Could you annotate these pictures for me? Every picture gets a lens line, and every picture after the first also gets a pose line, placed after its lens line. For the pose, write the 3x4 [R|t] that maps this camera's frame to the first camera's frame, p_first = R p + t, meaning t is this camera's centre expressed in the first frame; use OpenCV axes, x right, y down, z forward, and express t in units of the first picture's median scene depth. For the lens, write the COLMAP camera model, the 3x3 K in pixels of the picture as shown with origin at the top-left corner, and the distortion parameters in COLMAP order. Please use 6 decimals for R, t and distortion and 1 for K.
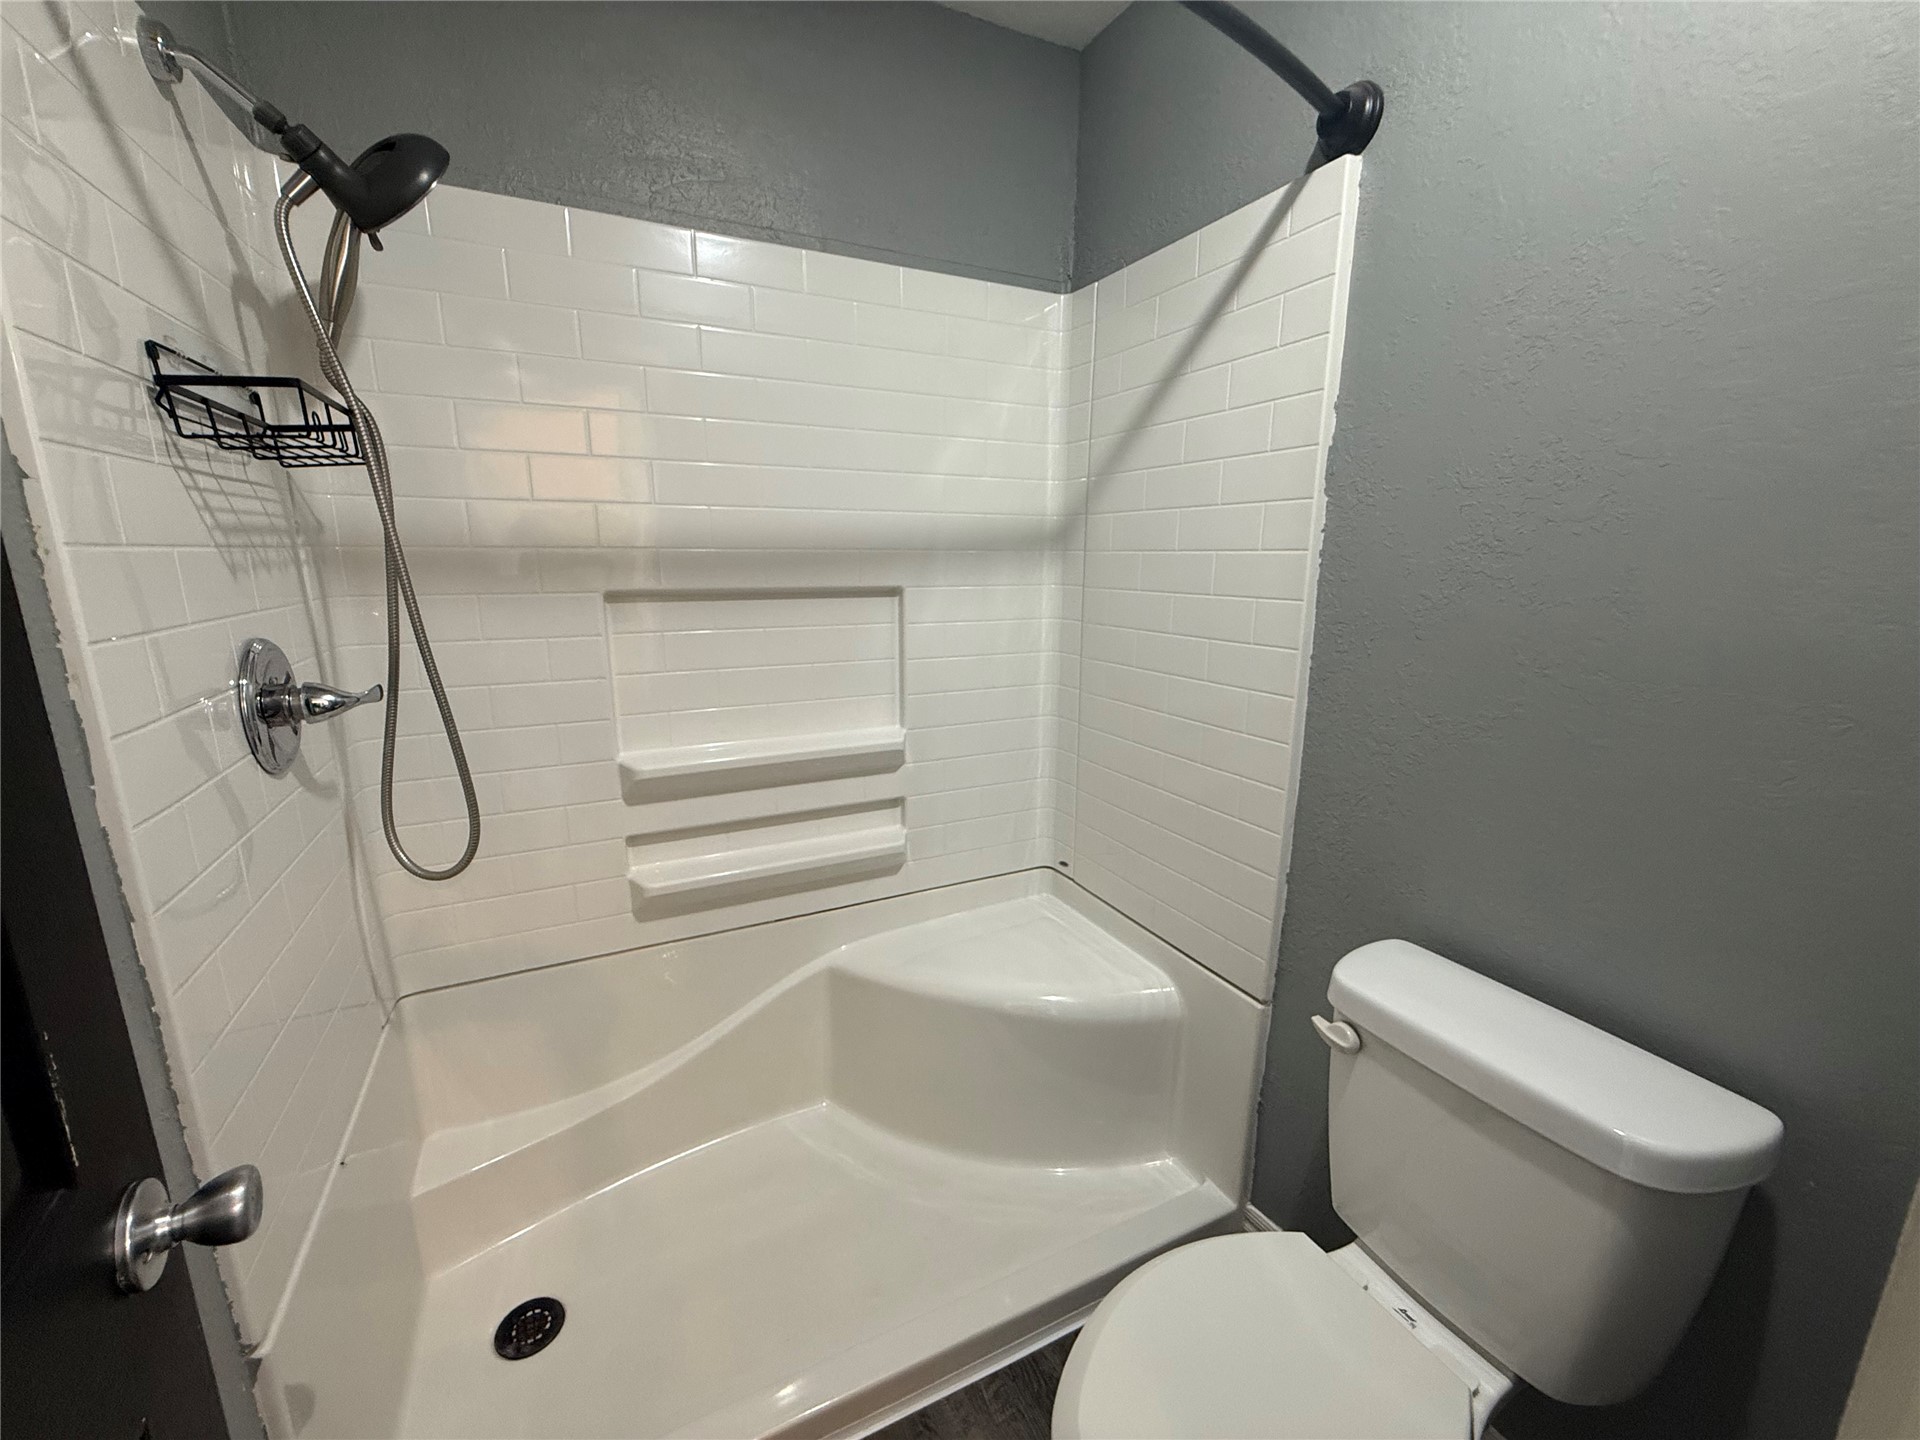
lens RADIAL K [[765.9, 0, 947.1], [0, 765.9, 714.3], [0, 0, 1]] dist [-0.001953, 0.000432]
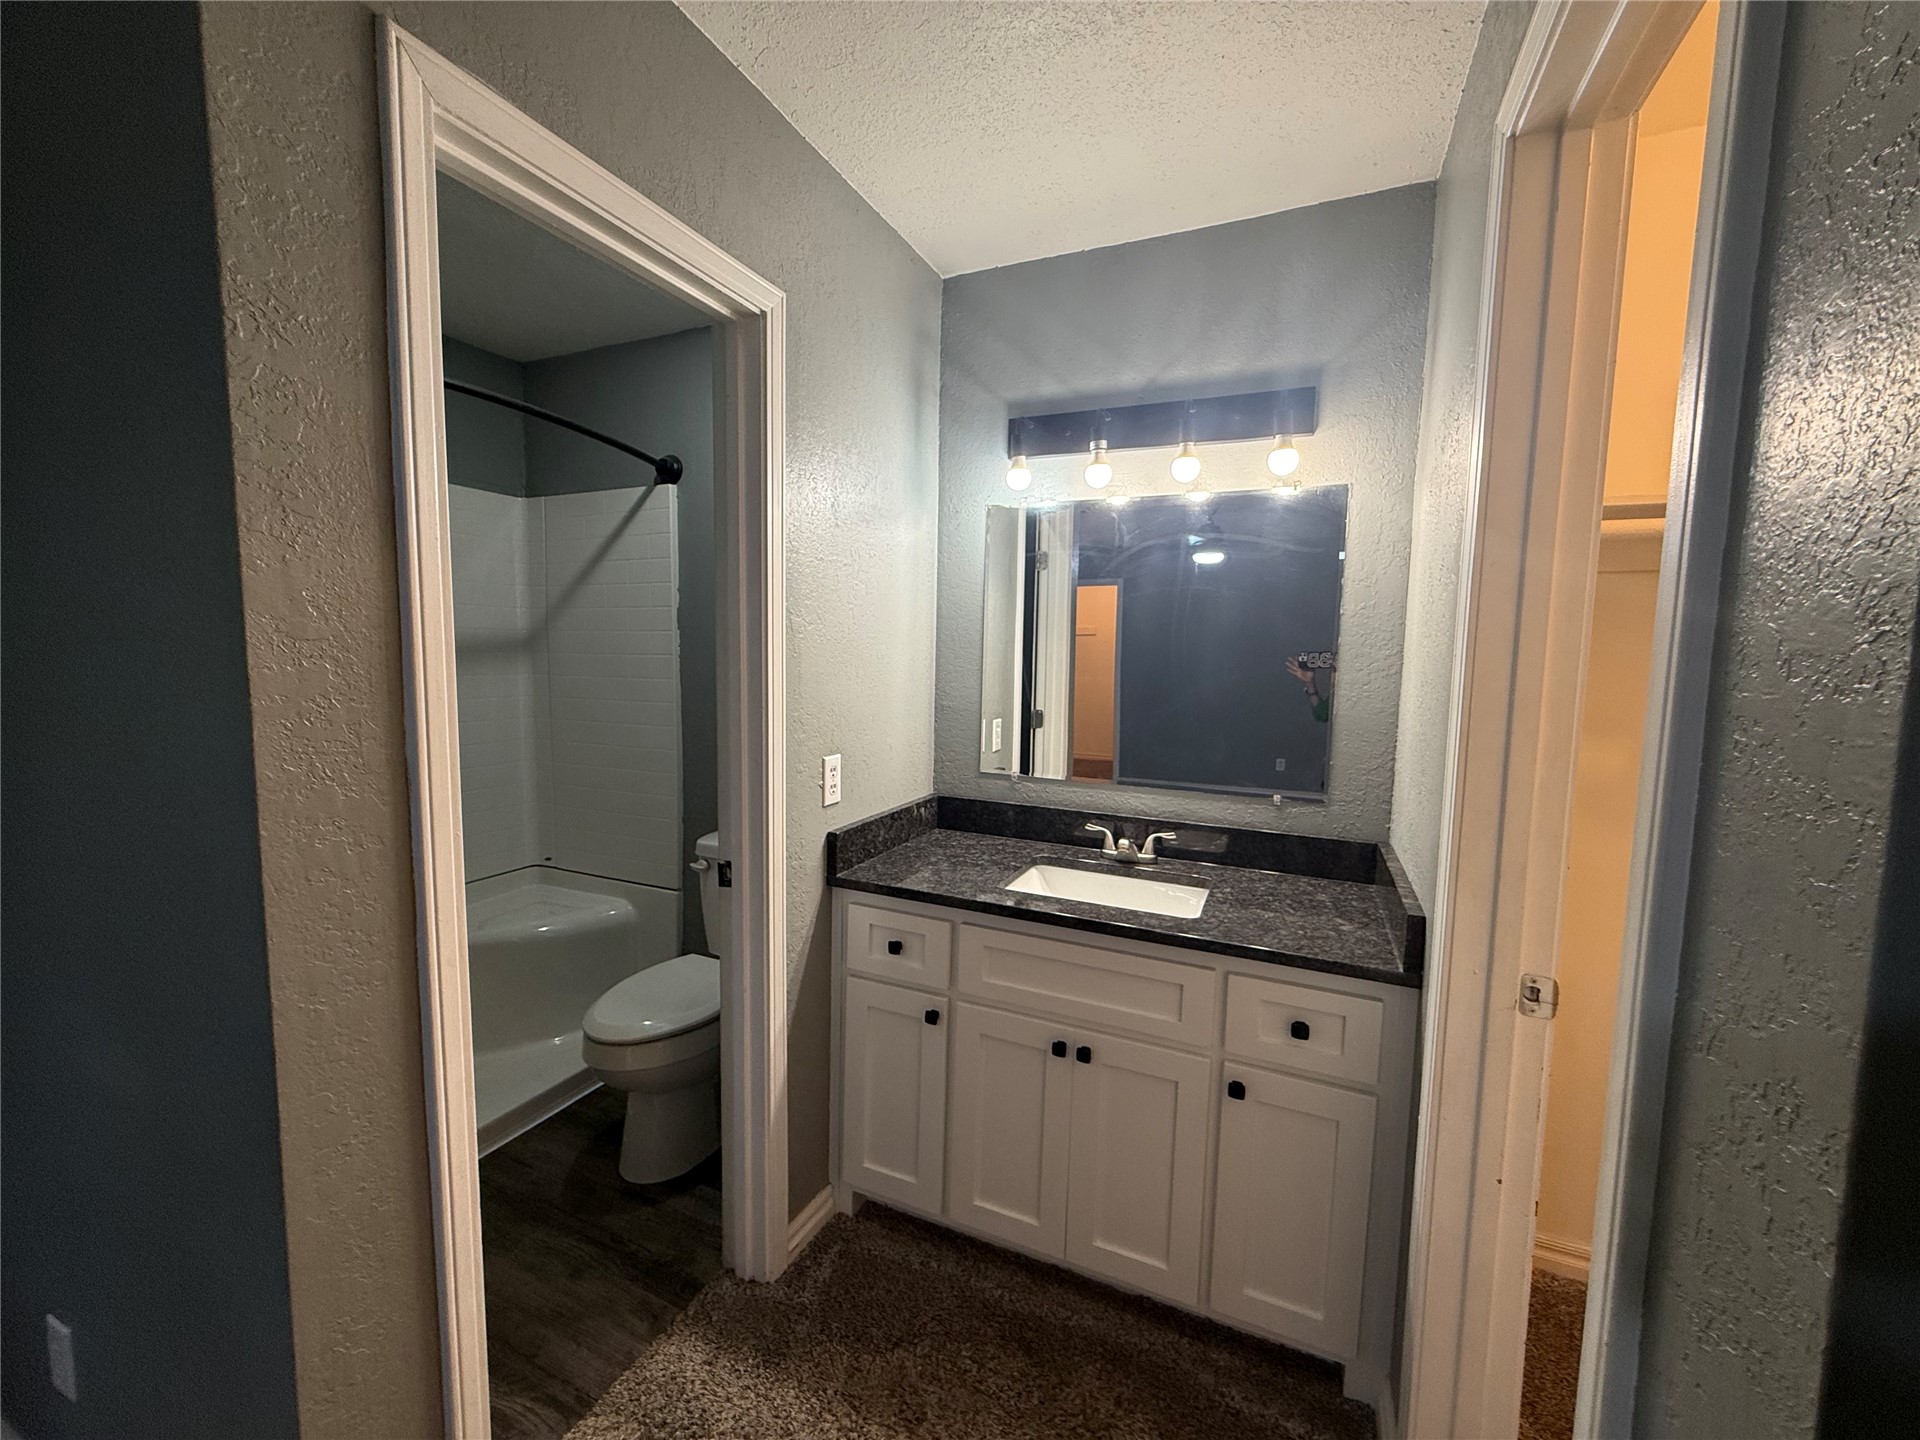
lens RADIAL K [[765.9, 0, 947.6], [0, 765.9, 719.2], [0, 0, 1]] dist [-0.001953, 0.000432]
pose [[0.768025, -0.052222, 0.638287, -0.267623], [0.121676, 0.990415, -0.065376, 0.169237], [-0.628755, 0.127875, 0.767017, -0.950919]]
